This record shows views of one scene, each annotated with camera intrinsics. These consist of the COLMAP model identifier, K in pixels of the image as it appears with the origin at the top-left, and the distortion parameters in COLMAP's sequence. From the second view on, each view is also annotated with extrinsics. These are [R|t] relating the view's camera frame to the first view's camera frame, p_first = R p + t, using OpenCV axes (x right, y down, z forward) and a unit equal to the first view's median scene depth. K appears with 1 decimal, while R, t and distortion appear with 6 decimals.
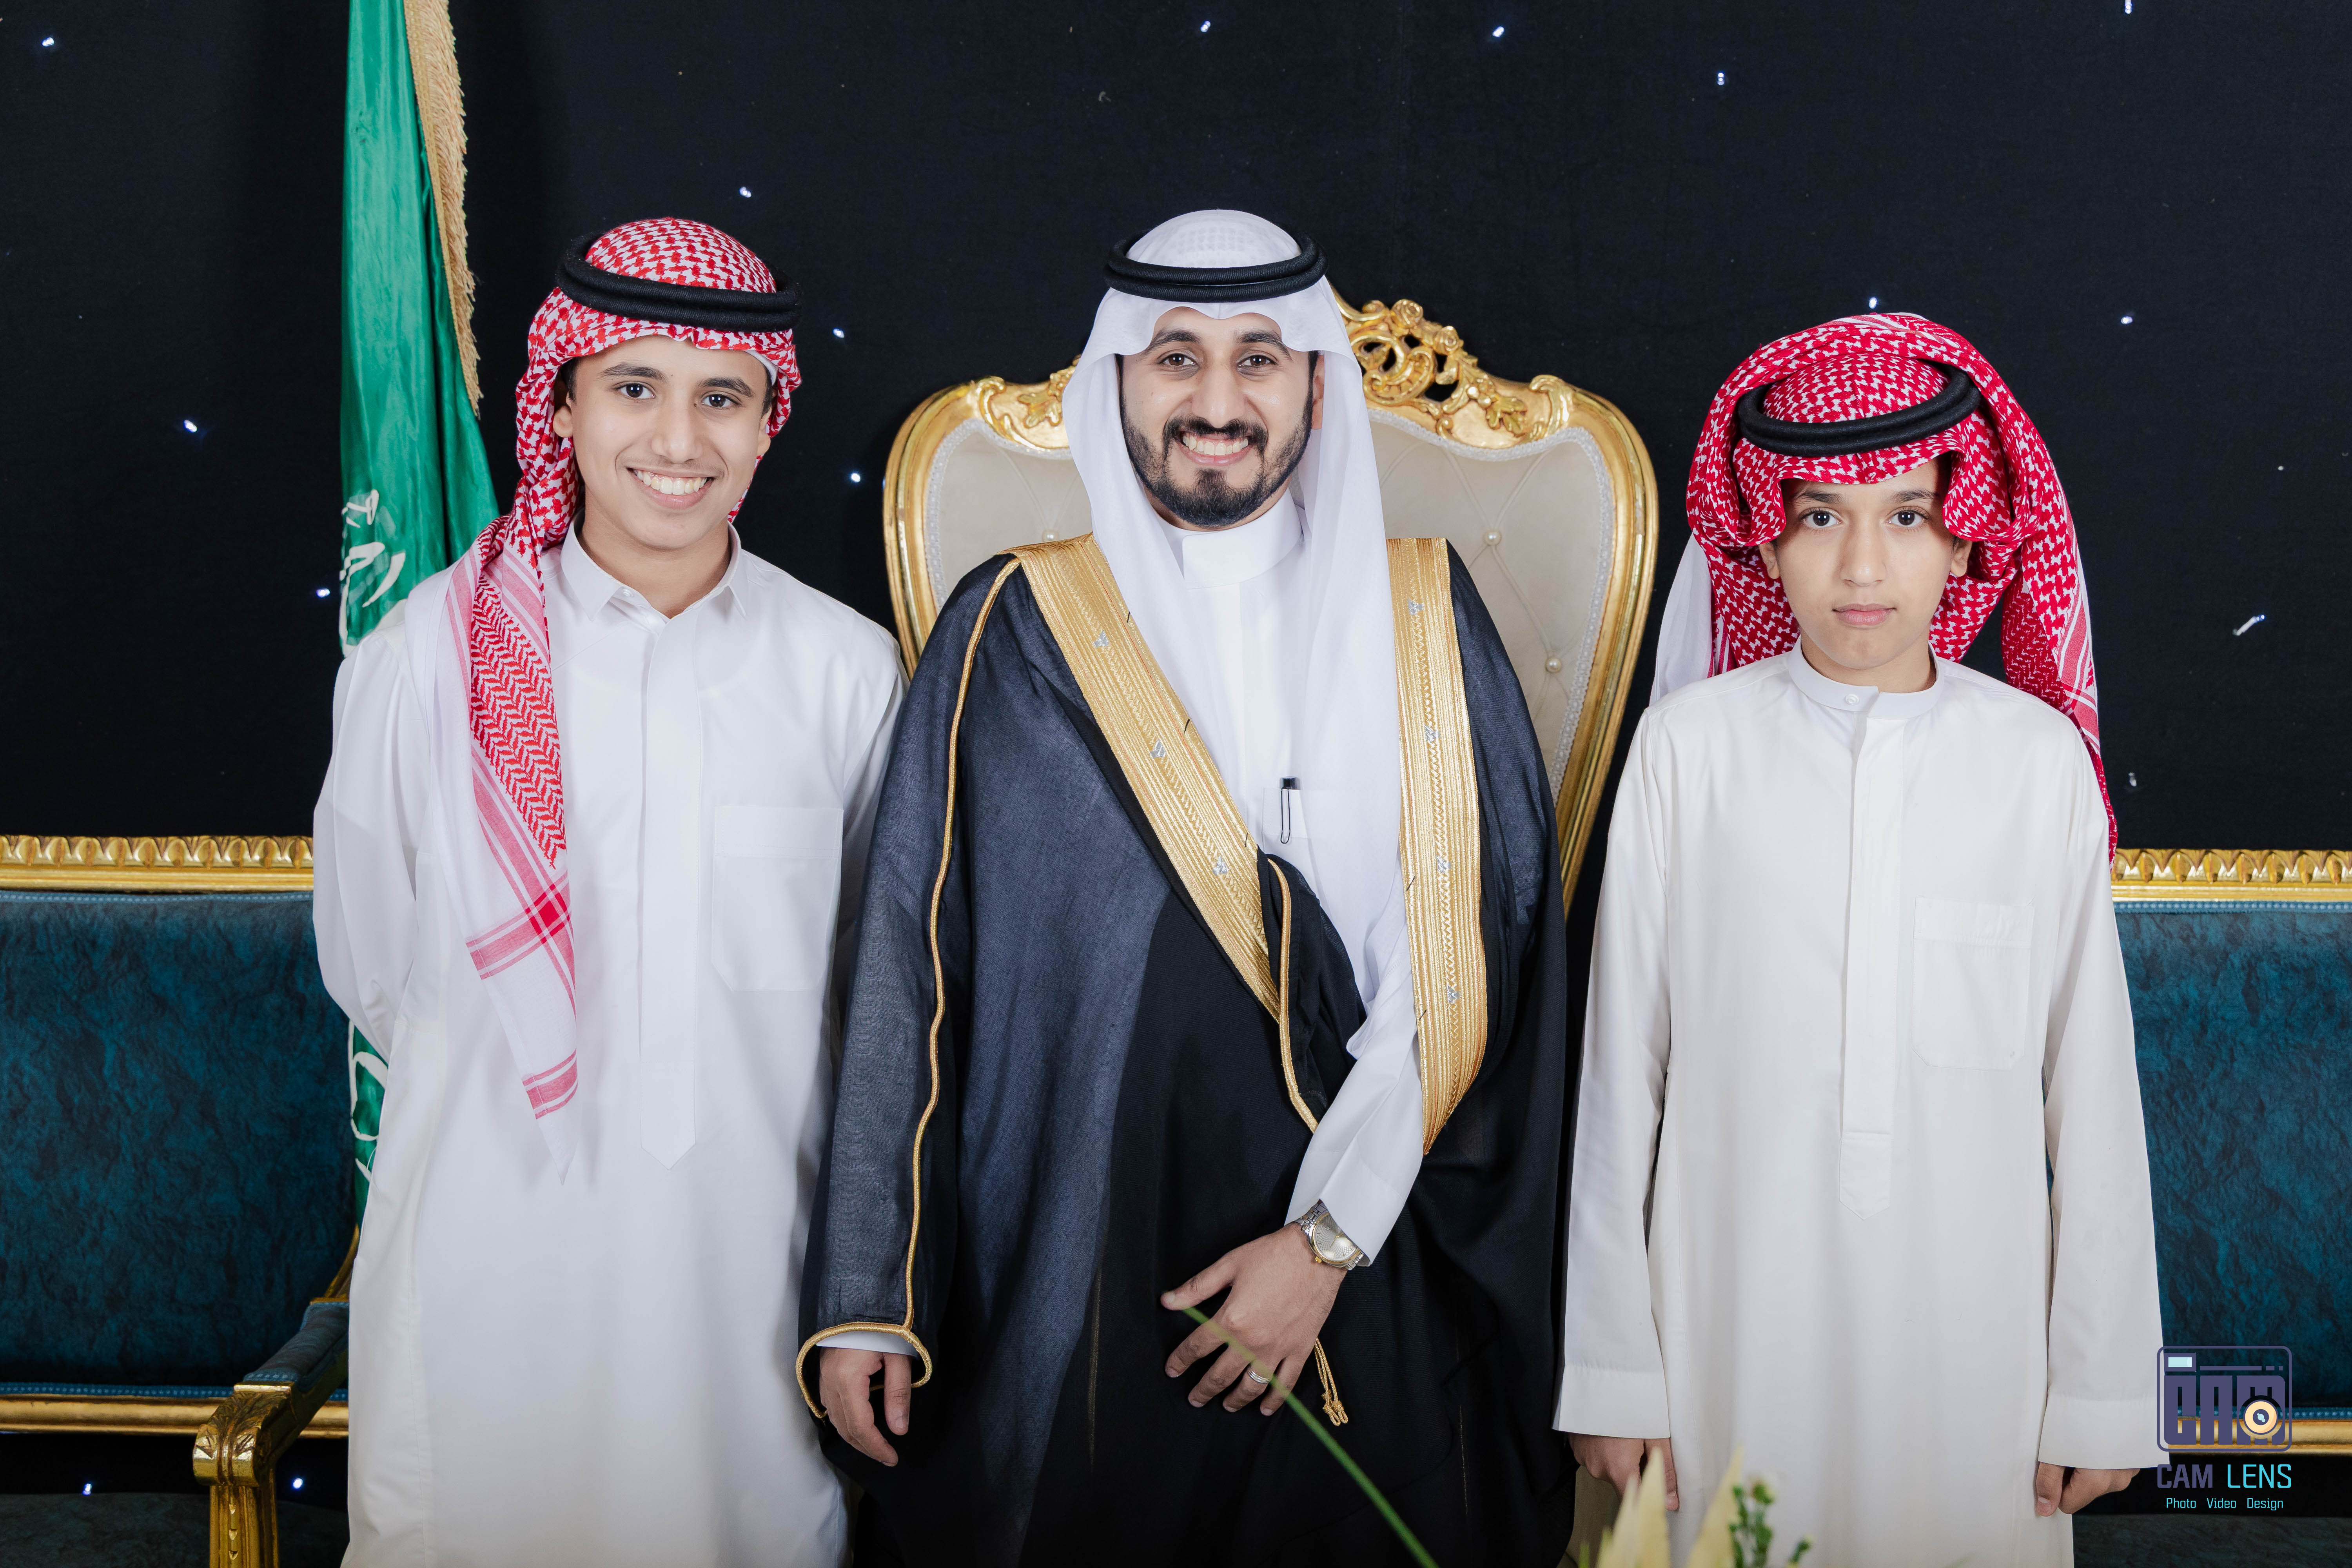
lens RADIAL K [[3183.5, 0, 1183.3], [0, 3183.5, 765.4], [0, 0, 1]] dist [0.001665, 0.017884]
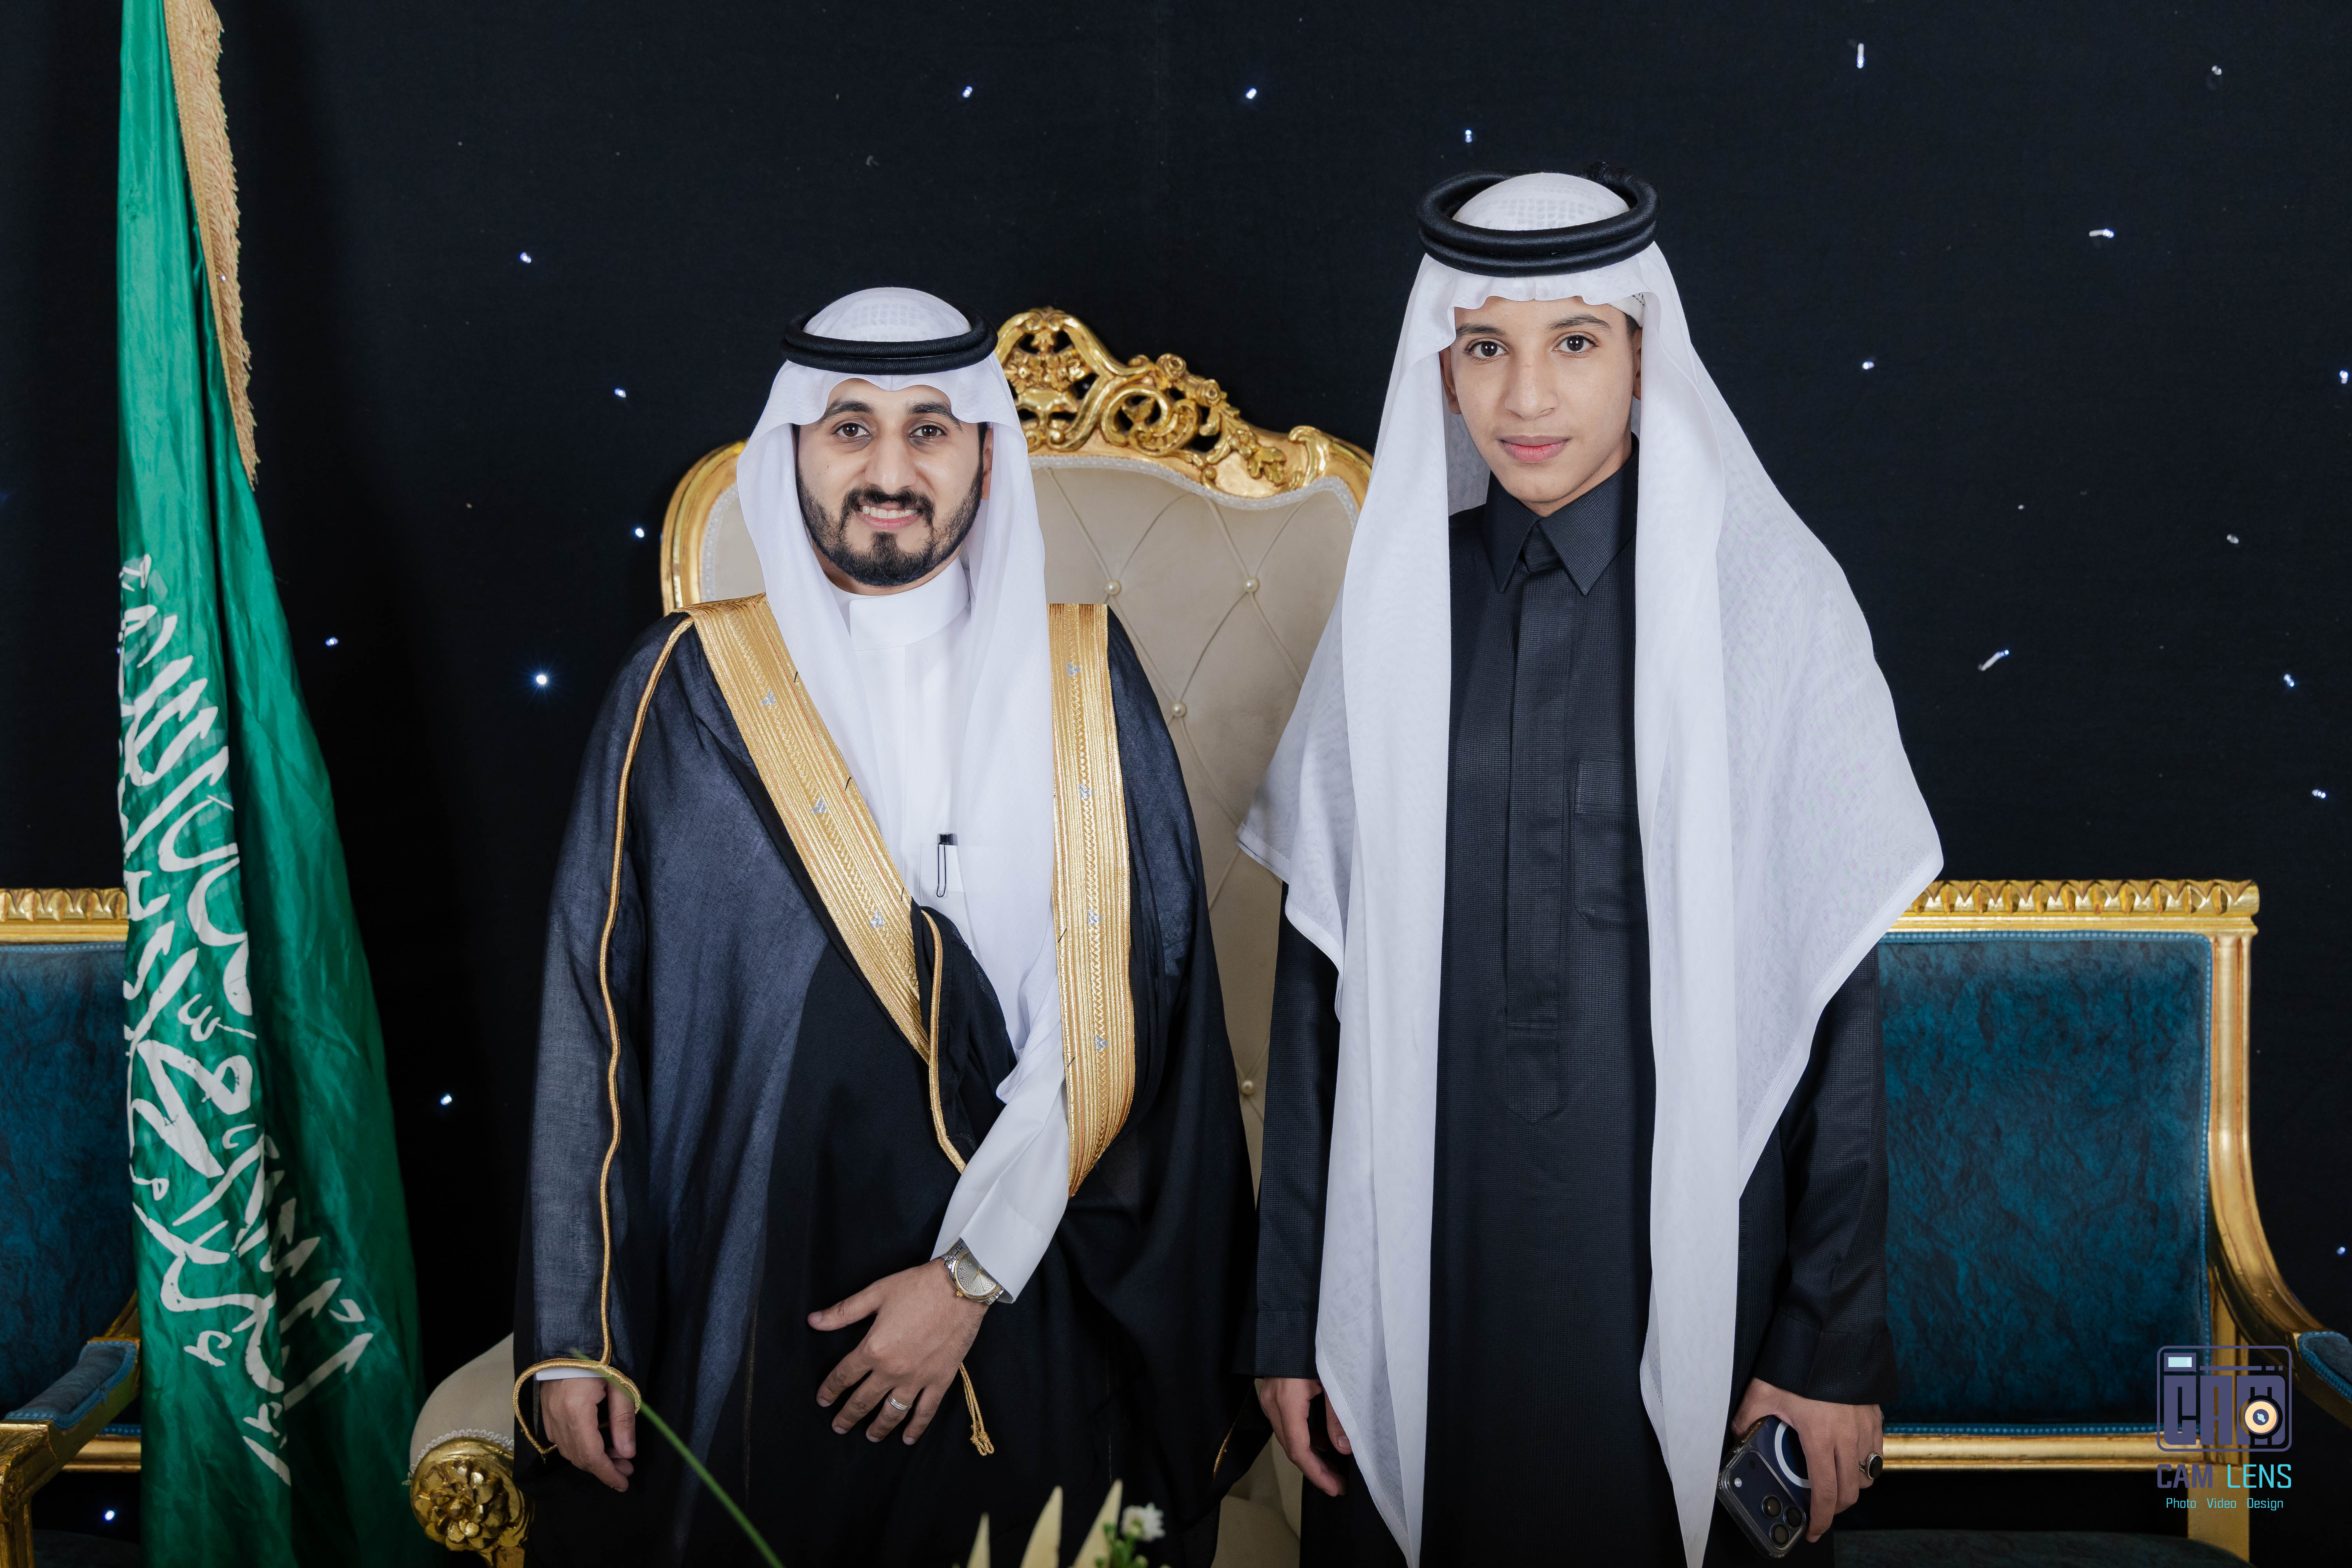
lens RADIAL K [[3183.5, 0, 1183.3], [0, 3183.5, 765.4], [0, 0, 1]] dist [0.001665, 0.017884]
pose [[0.999848, -0.011764, -0.012856, 0.091009], [0.011697, 0.999918, -0.005294, -0.008257], [0.012917, 0.005143, 0.999903, -0.028666]]
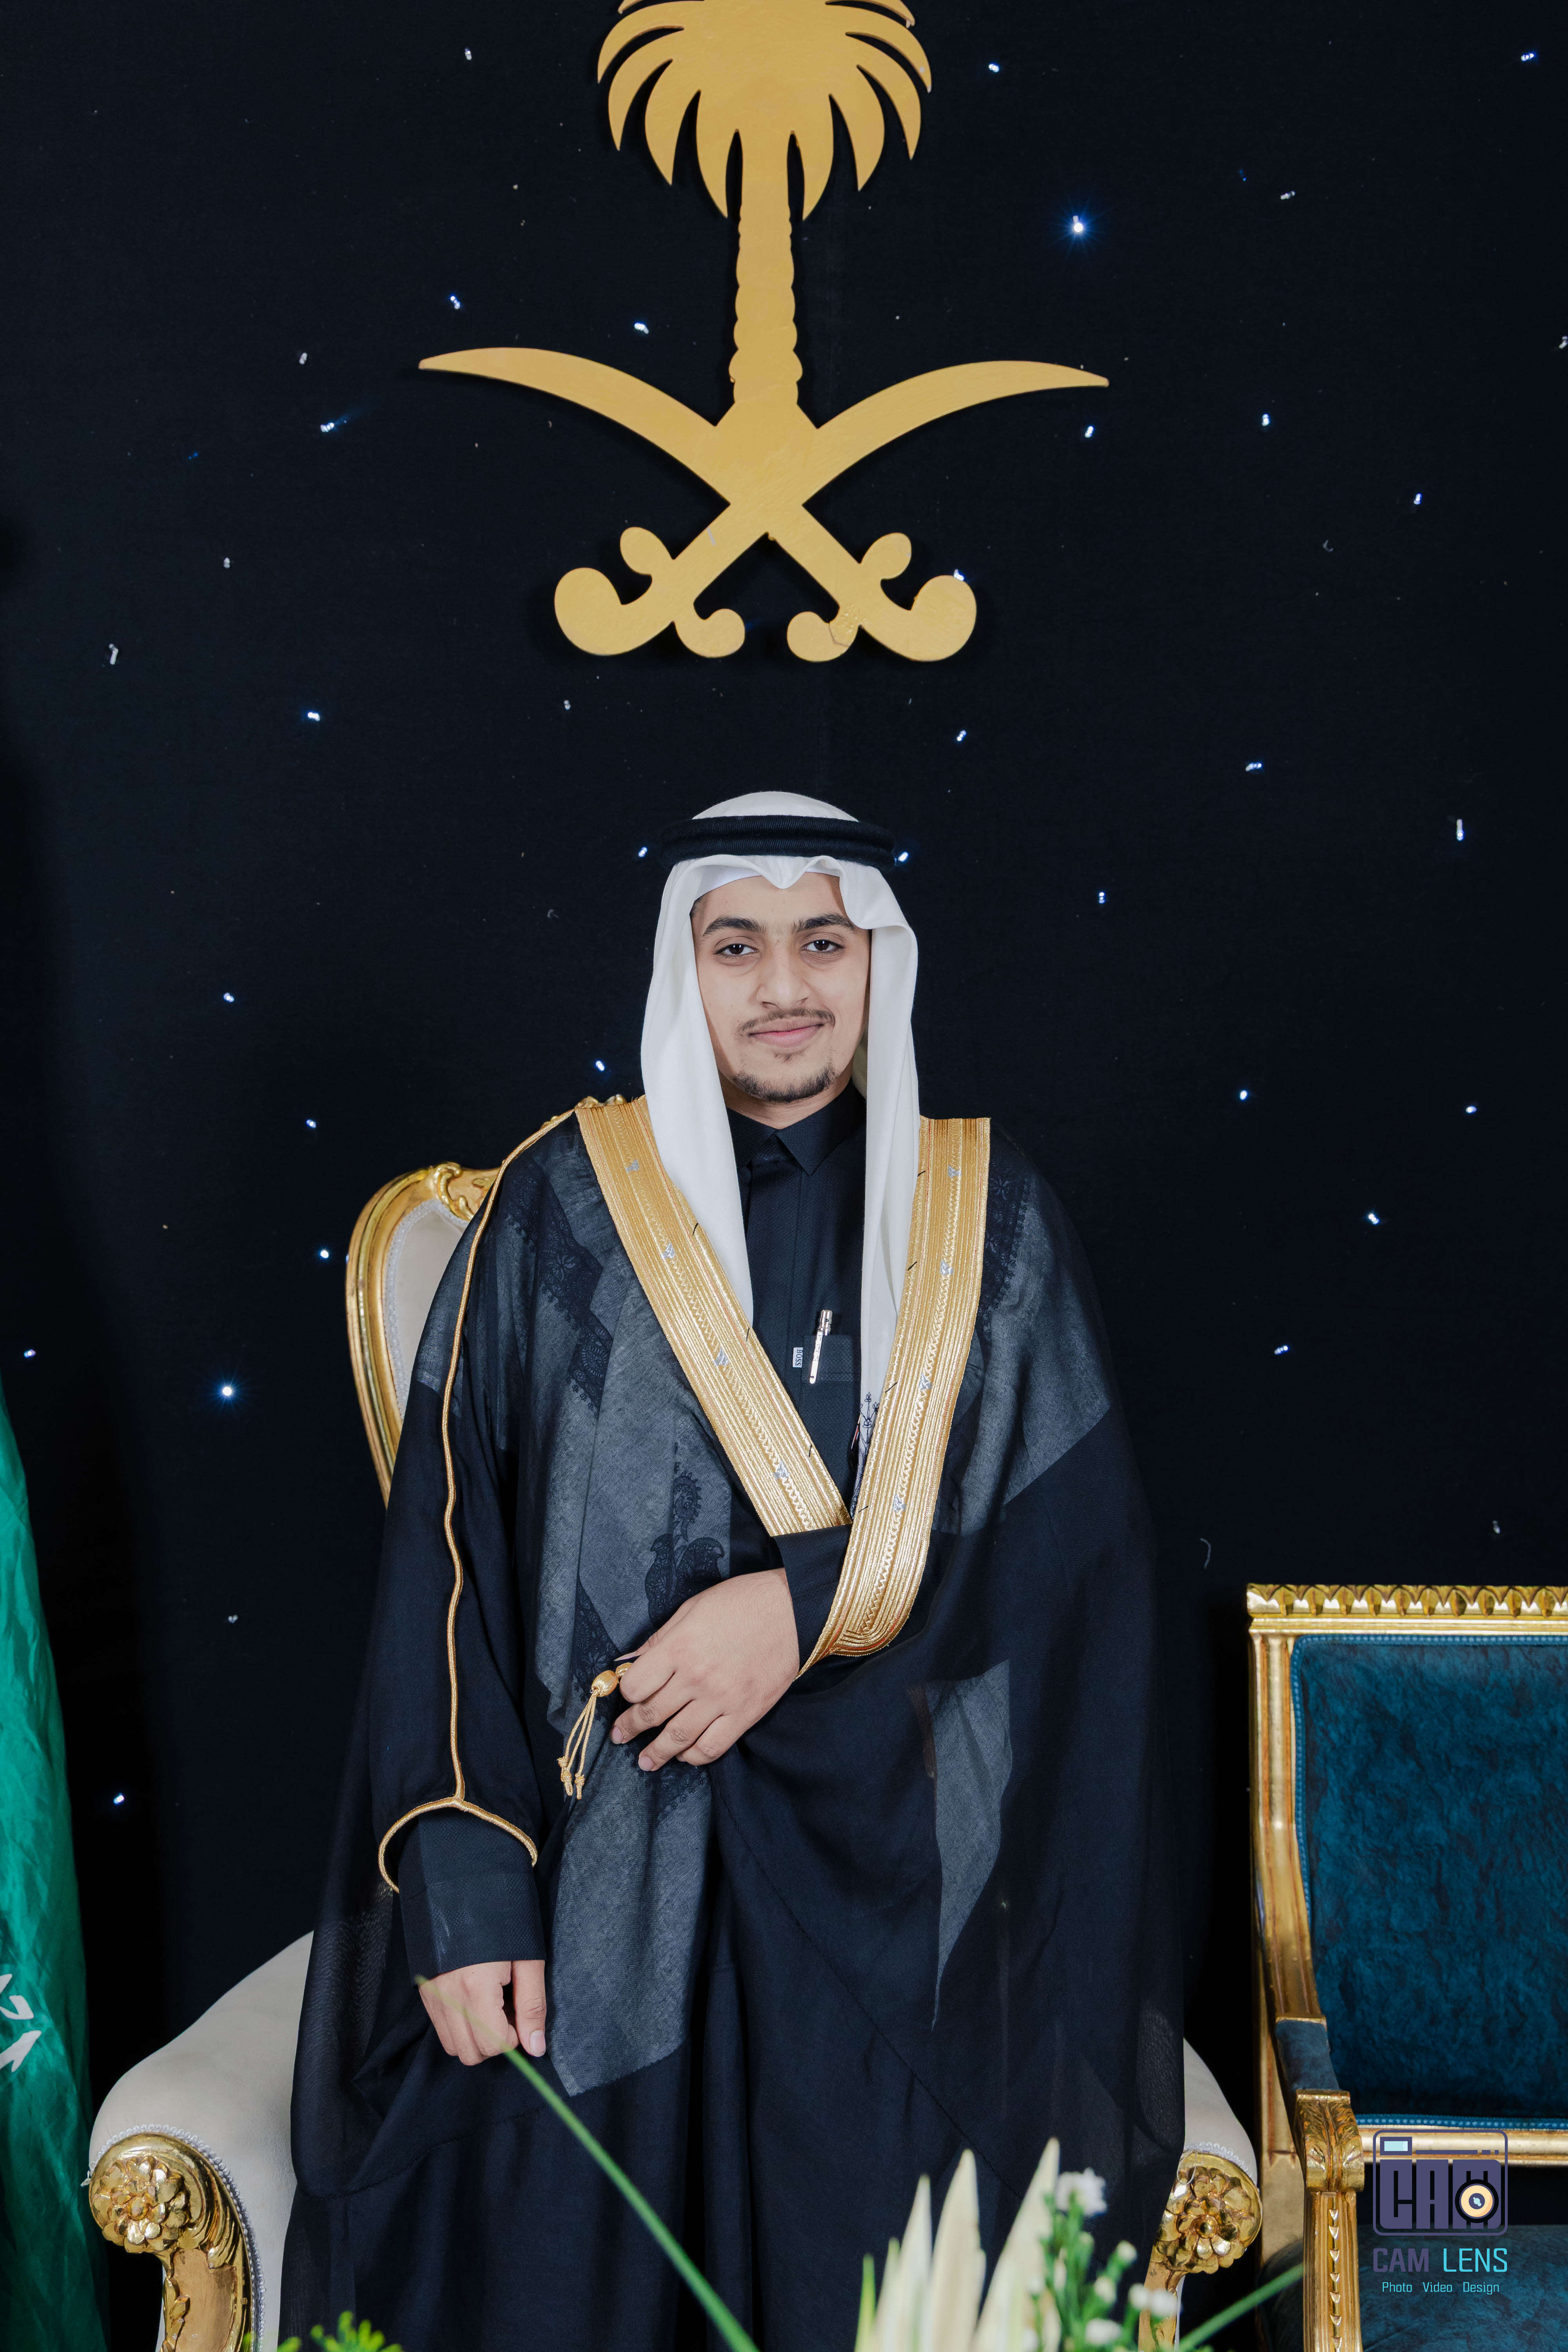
lens RADIAL K [[2663.7, 0, 784.0], [0, 2663.7, 1176.0], [0, 0, 1]] dist [-0.002366, 0.005396]
pose [[0.999514, -0.000598, 0.031166, 0.028625], [0.005385, 0.988097, -0.153737, 0.026318], [-0.030703, 0.153830, 0.987620, 0.090638]]
